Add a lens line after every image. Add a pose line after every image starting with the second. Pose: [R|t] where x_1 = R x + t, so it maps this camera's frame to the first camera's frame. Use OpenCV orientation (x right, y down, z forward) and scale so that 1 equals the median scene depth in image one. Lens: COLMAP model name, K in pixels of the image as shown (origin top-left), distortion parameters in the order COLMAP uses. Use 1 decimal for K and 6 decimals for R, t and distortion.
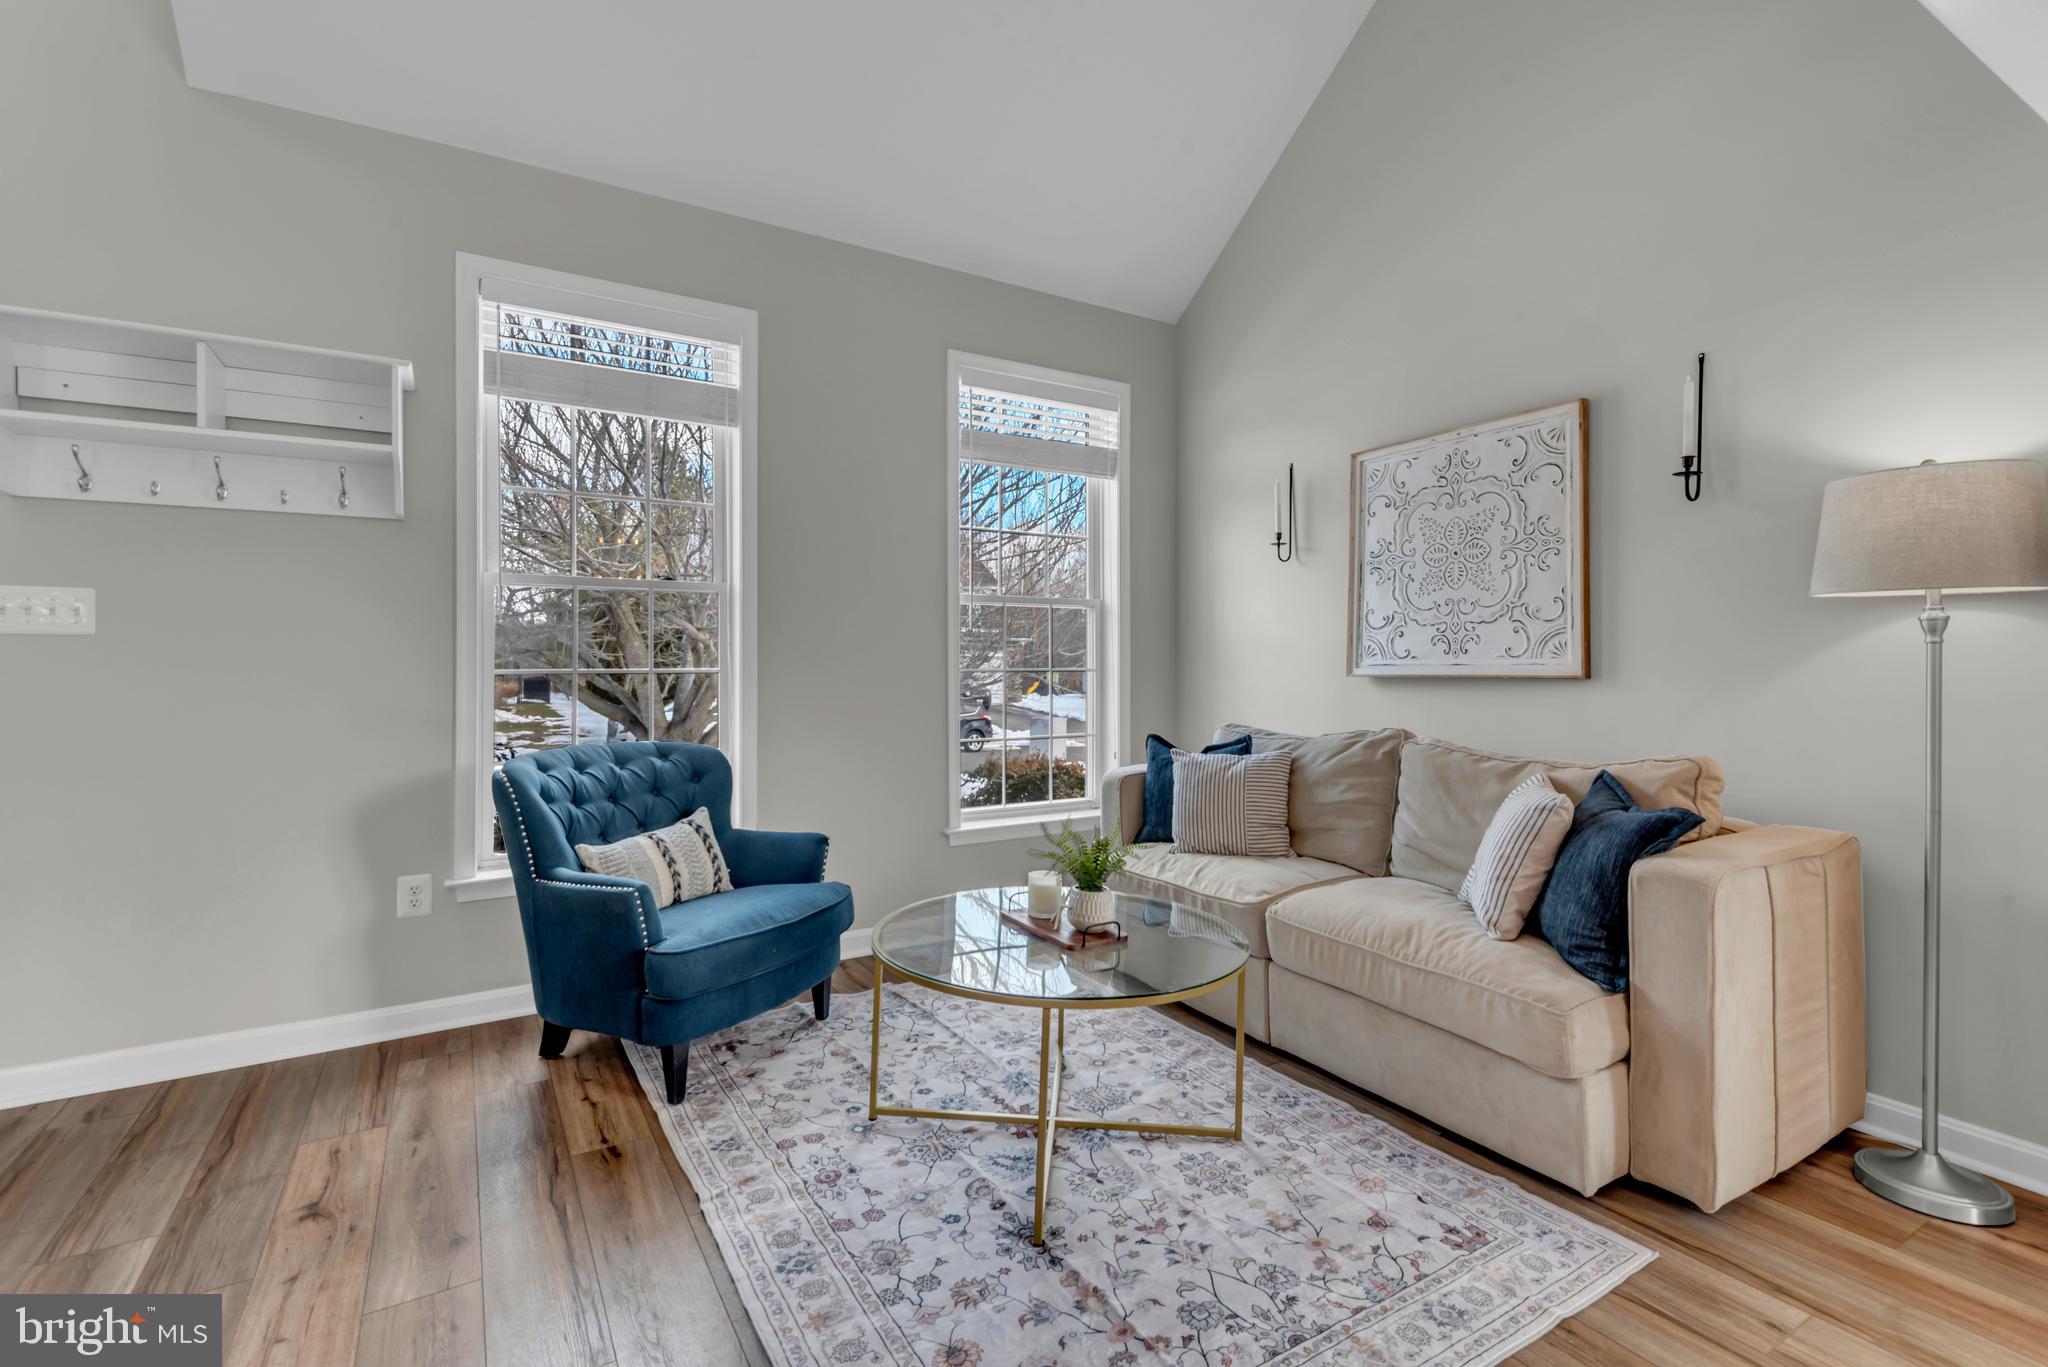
lens RADIAL K [[937.7, 0, 1026.8], [0, 937.7, 653.8], [0, 0, 1]] dist [0.046451, -0.021634]
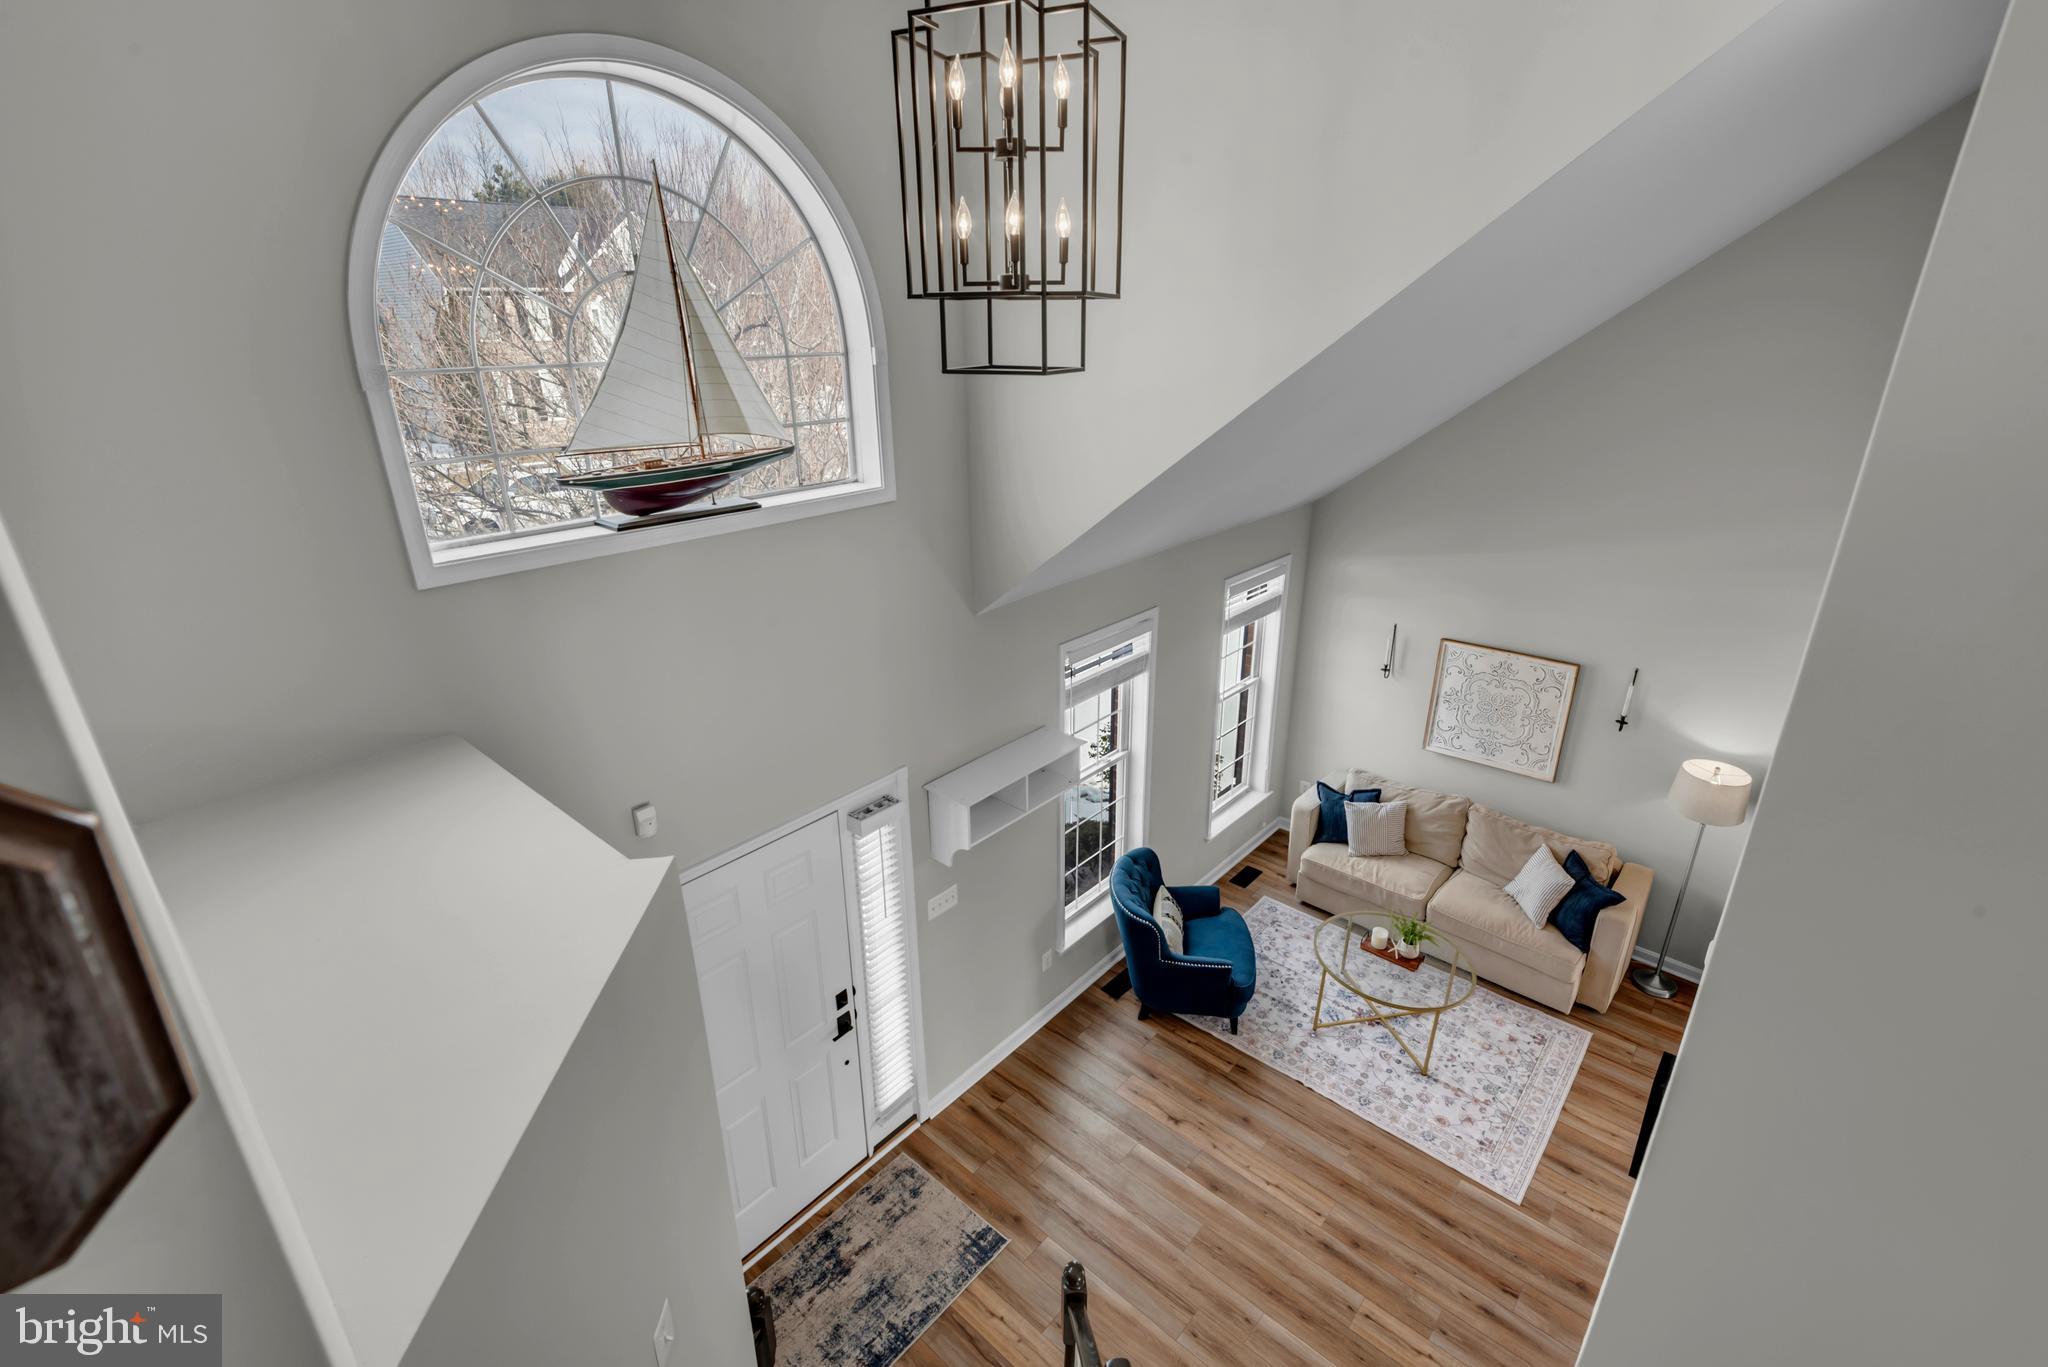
lens RADIAL K [[912.0, 0, 1024.5], [0, 912.0, 671.6], [0, 0, 1]] dist [0.029739, -0.019371]
pose [[0.957898, -0.113739, 0.263619, -1.306460], [0.008776, 0.929355, 0.369083, -1.173680], [-0.286975, -0.351230, 0.891225, -0.545732]]
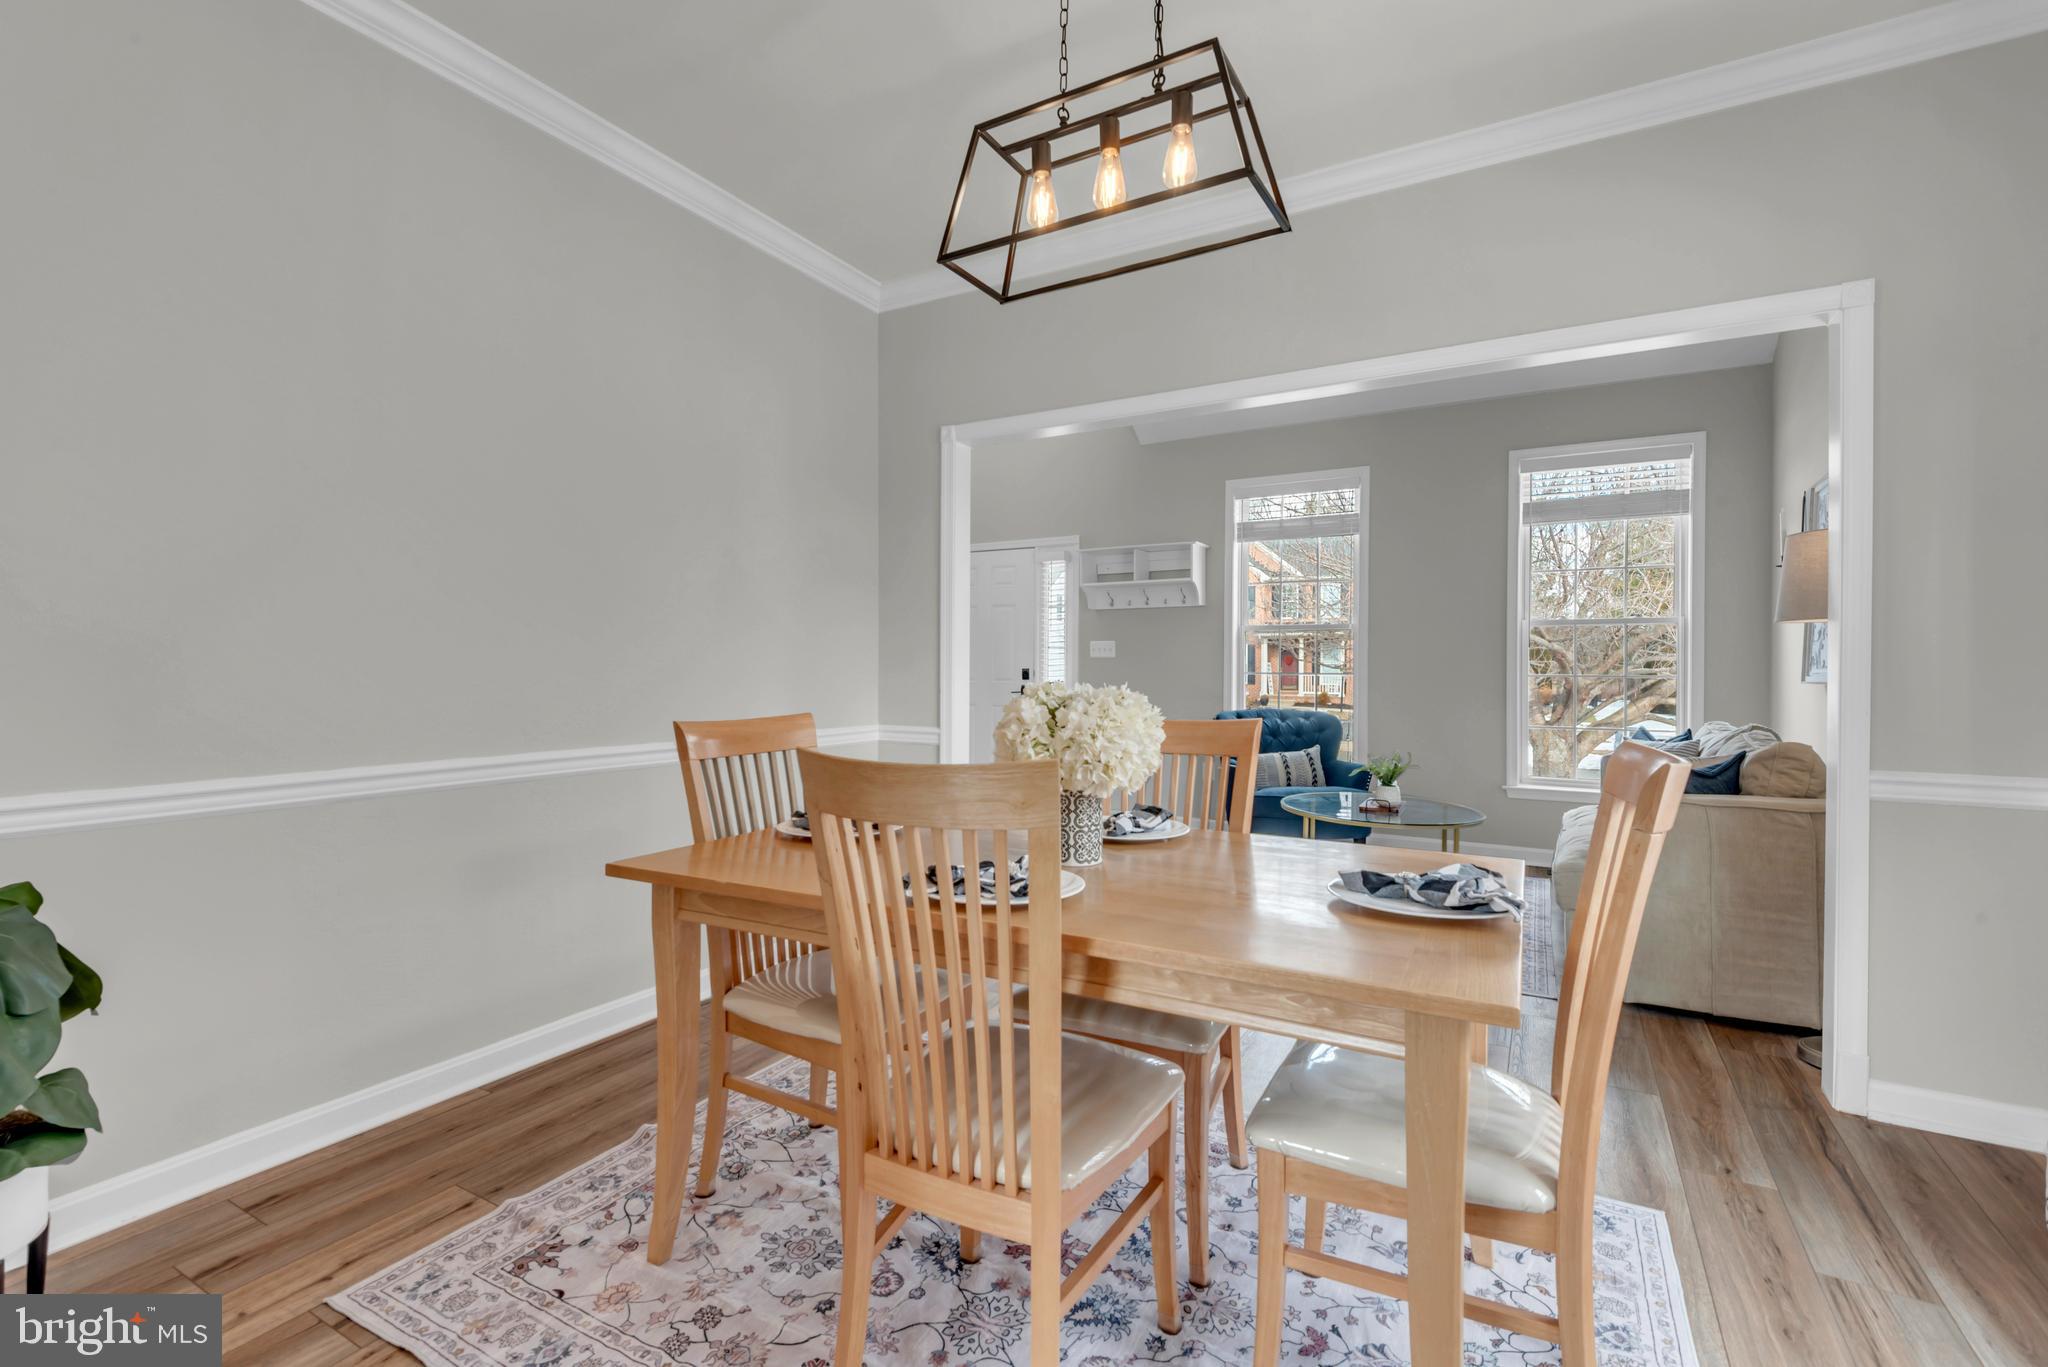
lens RADIAL K [[912.0, 0, 1024.5], [0, 912.0, 671.6], [0, 0, 1]] dist [0.029739, -0.019371]
pose [[0.485789, 0.006731, -0.874050, 1.217605], [0.004352, 0.999939, 0.010120, -0.008331], [0.874065, -0.008720, 0.485730, -0.513409]]
